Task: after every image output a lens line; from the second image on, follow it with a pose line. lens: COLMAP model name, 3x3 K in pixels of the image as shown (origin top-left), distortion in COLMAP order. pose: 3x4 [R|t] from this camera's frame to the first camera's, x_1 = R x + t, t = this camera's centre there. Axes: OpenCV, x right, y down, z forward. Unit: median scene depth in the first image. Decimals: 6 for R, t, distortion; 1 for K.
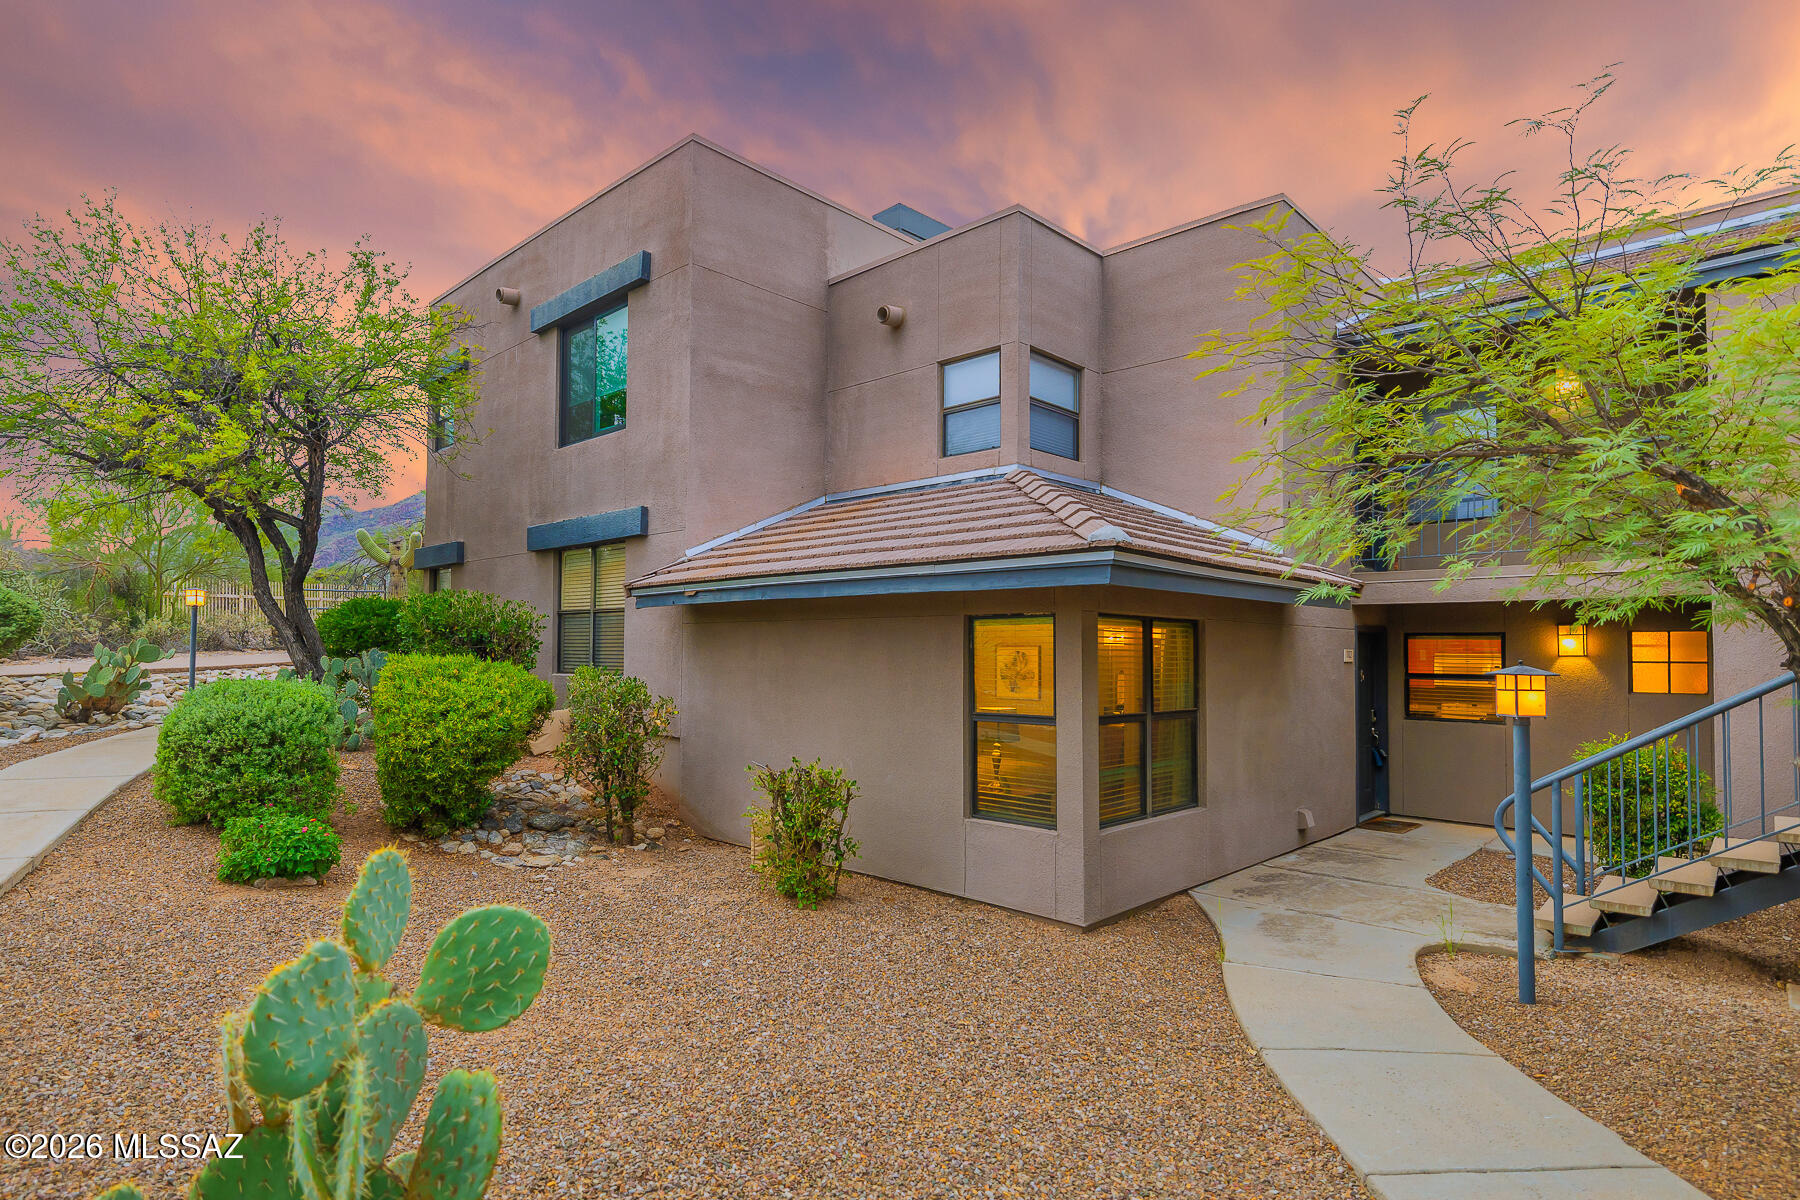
lens RADIAL K [[946.7, 0, 897.6], [0, 946.7, 617.2], [0, 0, 1]] dist [0.005131, -0.000345]
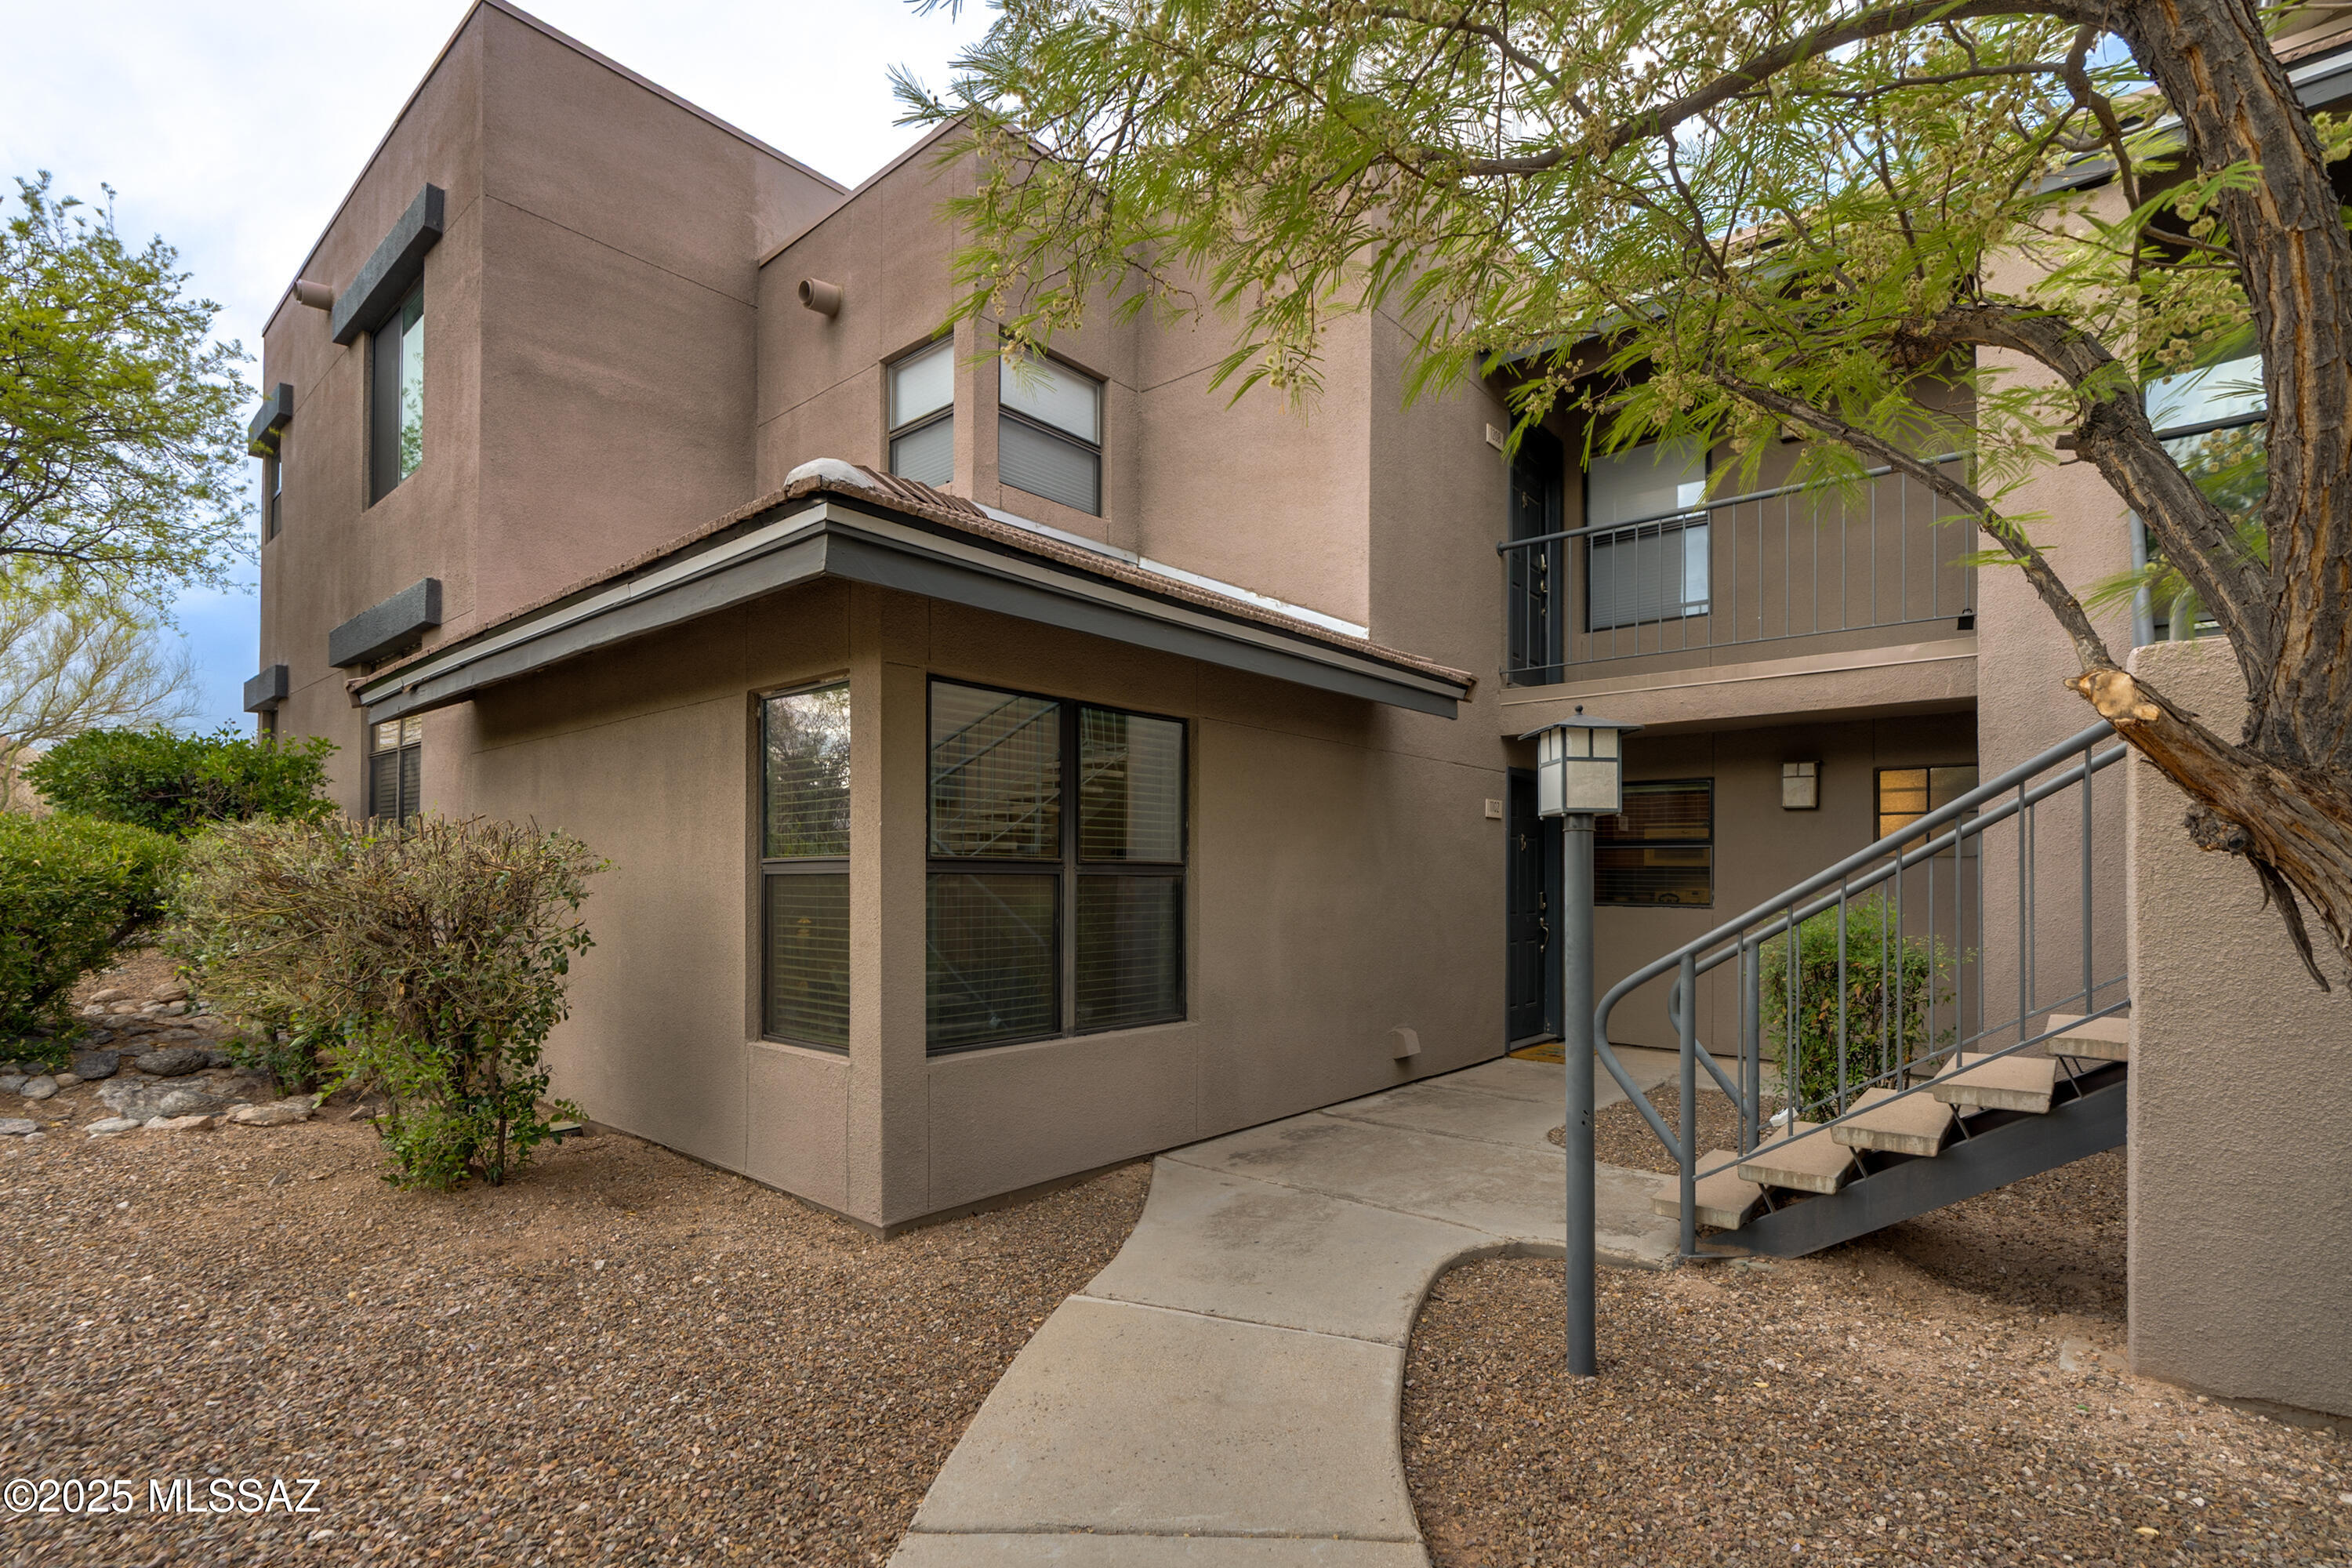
lens RADIAL K [[1101.0, 0, 1188.6], [0, 1101.0, 862.8], [0, 0, 1]] dist [-0.014762, -0.000008]
pose [[0.998369, -0.002103, 0.057045, 0.295092], [0.000399, 0.999554, 0.029871, 0.079484], [-0.057082, -0.029800, 0.997925, 0.302148]]
